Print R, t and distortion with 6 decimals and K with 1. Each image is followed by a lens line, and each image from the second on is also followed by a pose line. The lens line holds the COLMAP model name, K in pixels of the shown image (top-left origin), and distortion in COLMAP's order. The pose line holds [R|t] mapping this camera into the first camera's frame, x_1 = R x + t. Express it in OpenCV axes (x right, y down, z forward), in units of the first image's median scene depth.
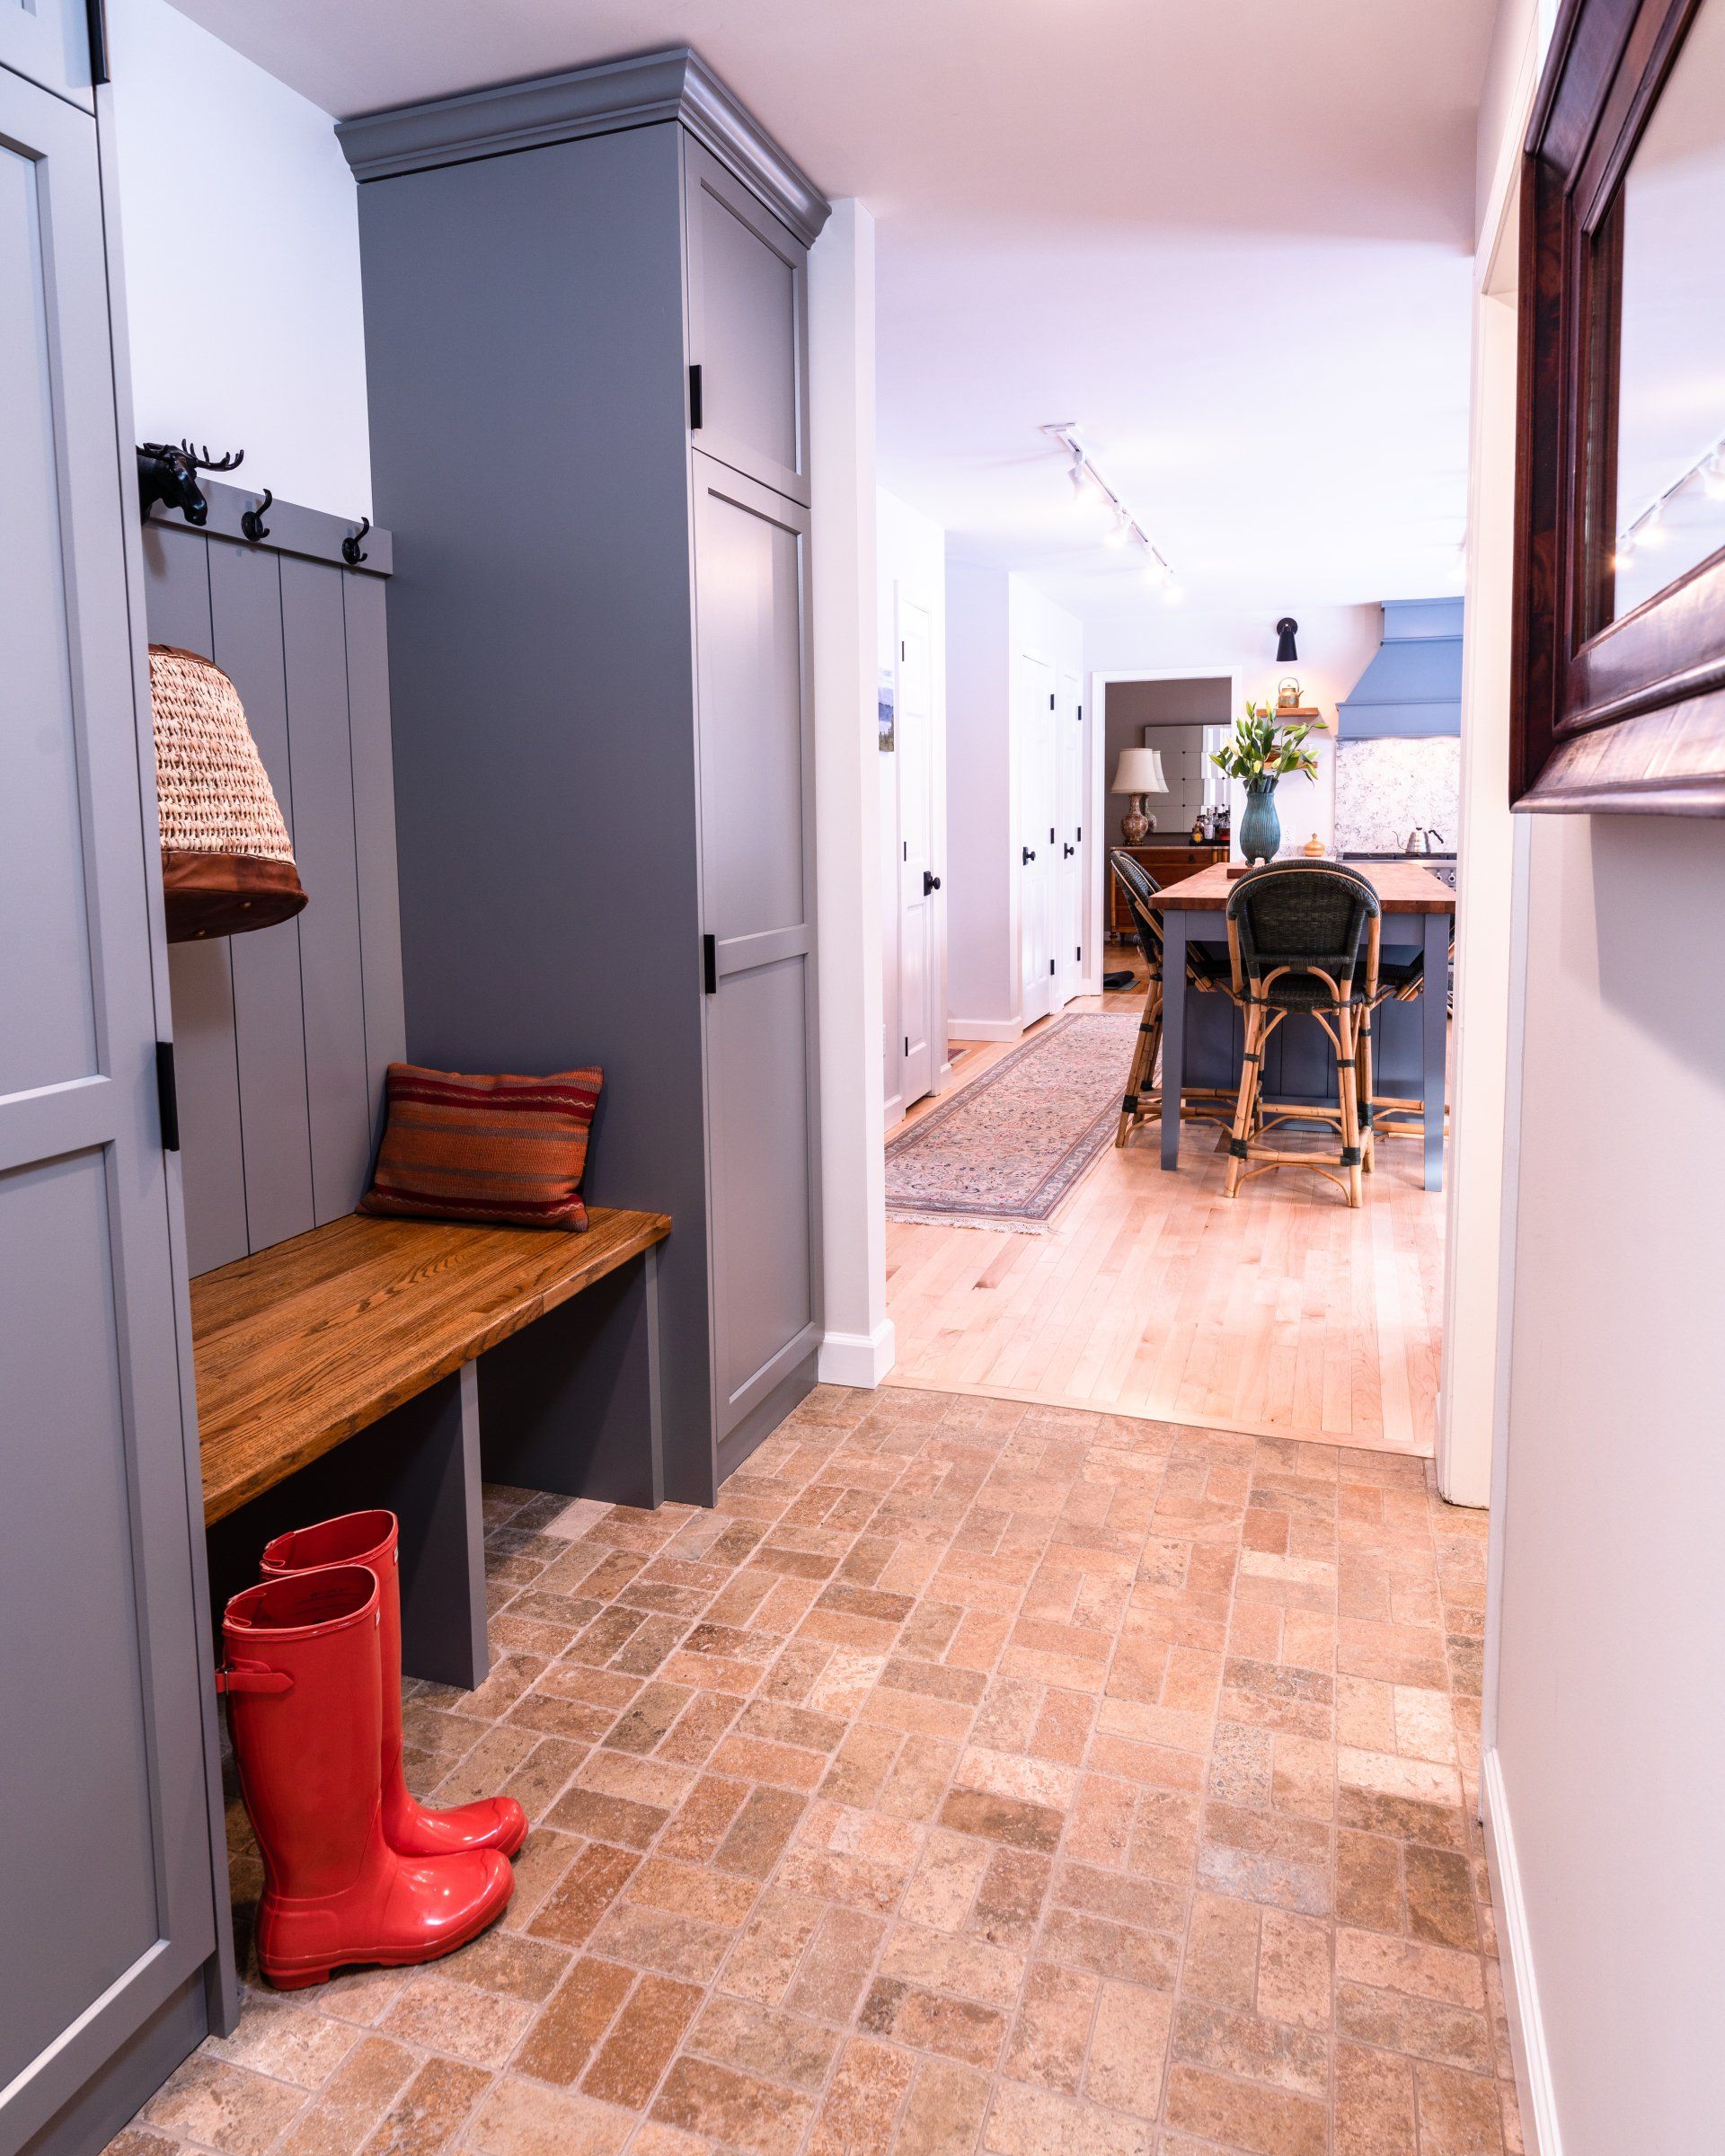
lens RADIAL K [[1364.1, 0, 905.4], [0, 1364.1, 943.9], [0, 0, 1]] dist [-0.002072, 0.000038]
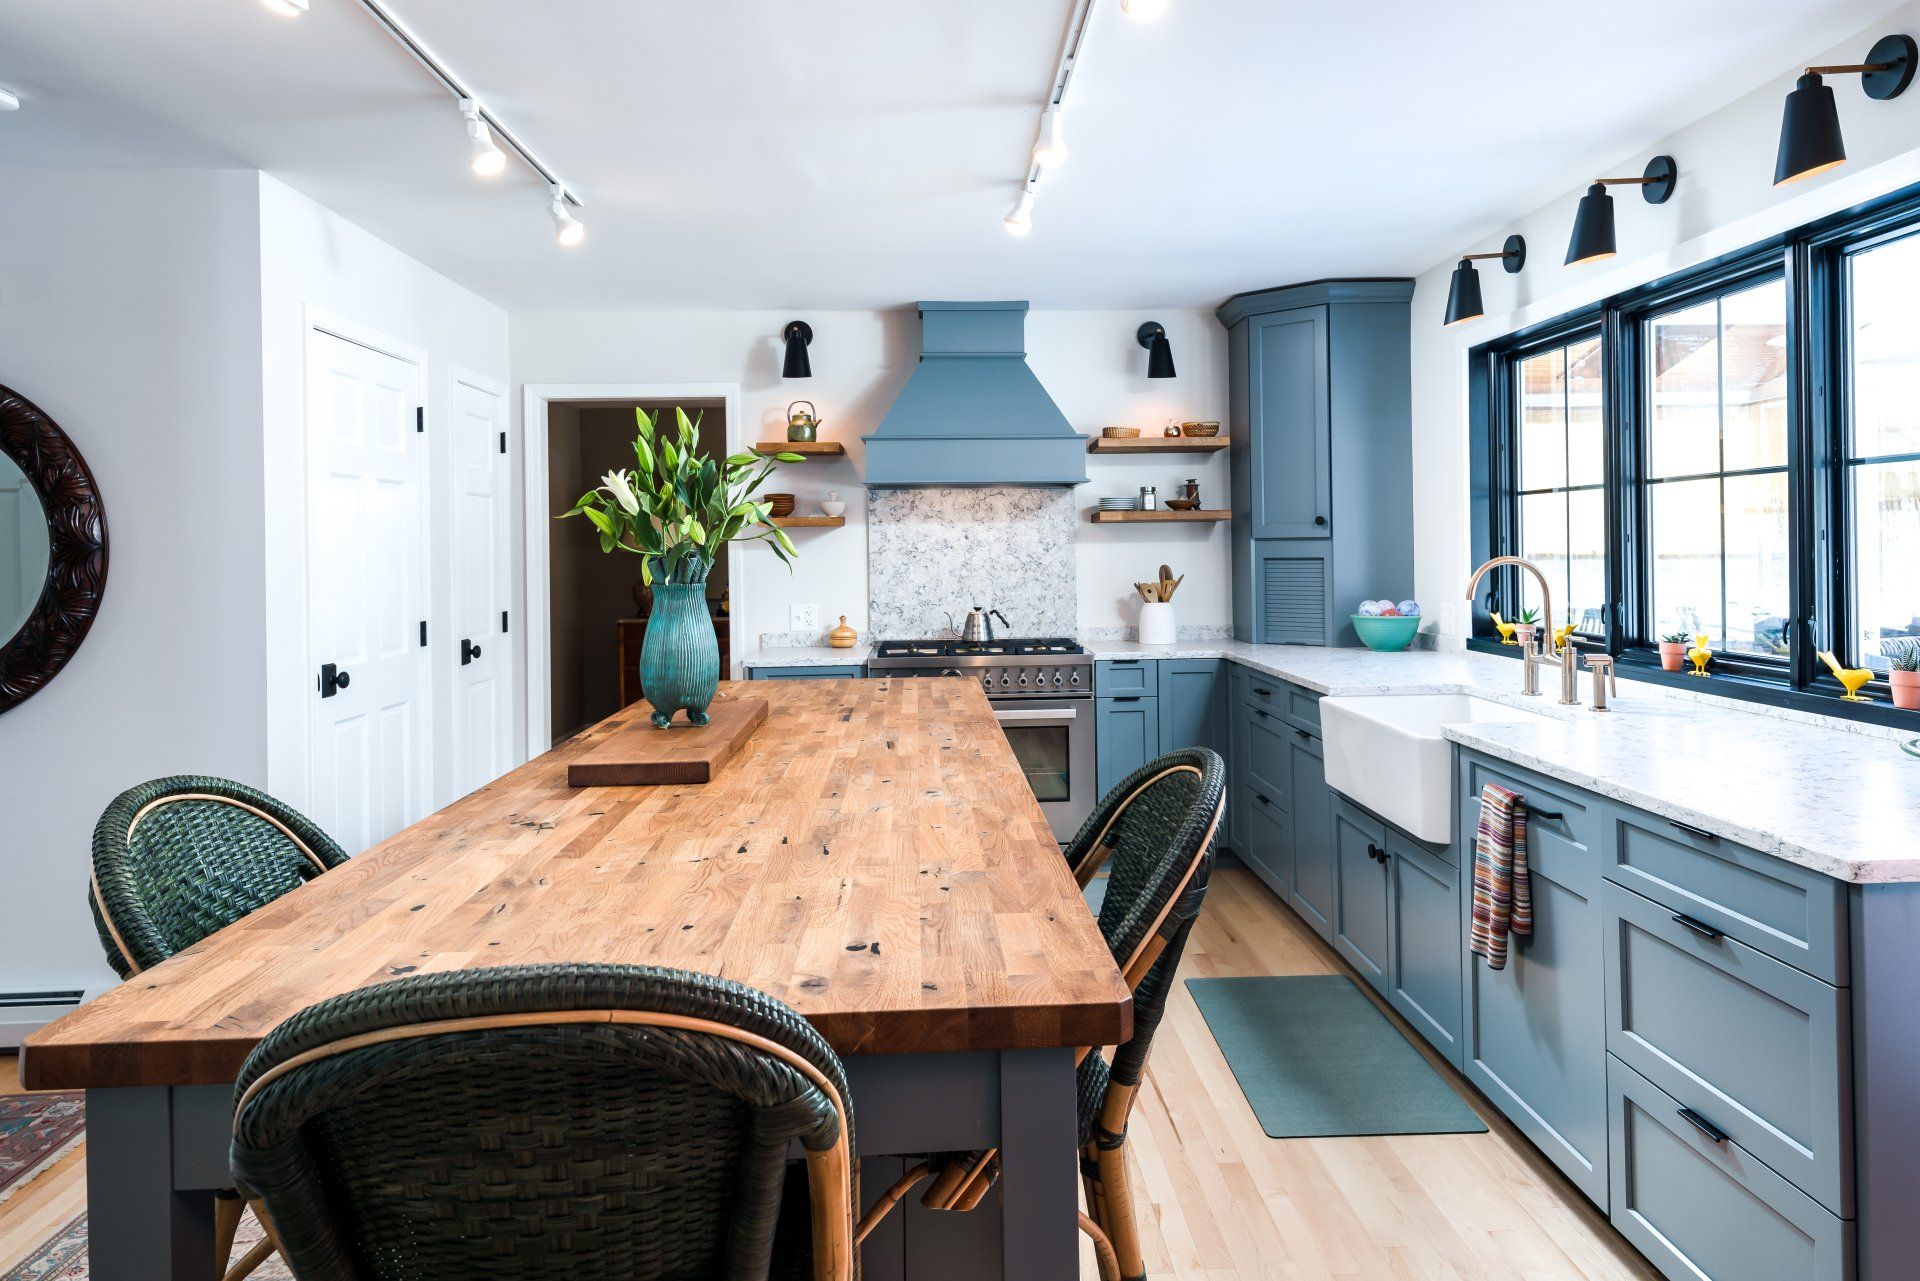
lens RADIAL K [[1237.8, 0, 1017.5], [0, 1237.8, 550.9], [0, 0, 1]] dist [0.034507, -0.005553]
pose [[0.924572, -0.002599, 0.380999, 0.136728], [0.040519, 0.994977, -0.091541, -0.051649], [-0.378847, 0.100074, 0.920033, 0.360201]]
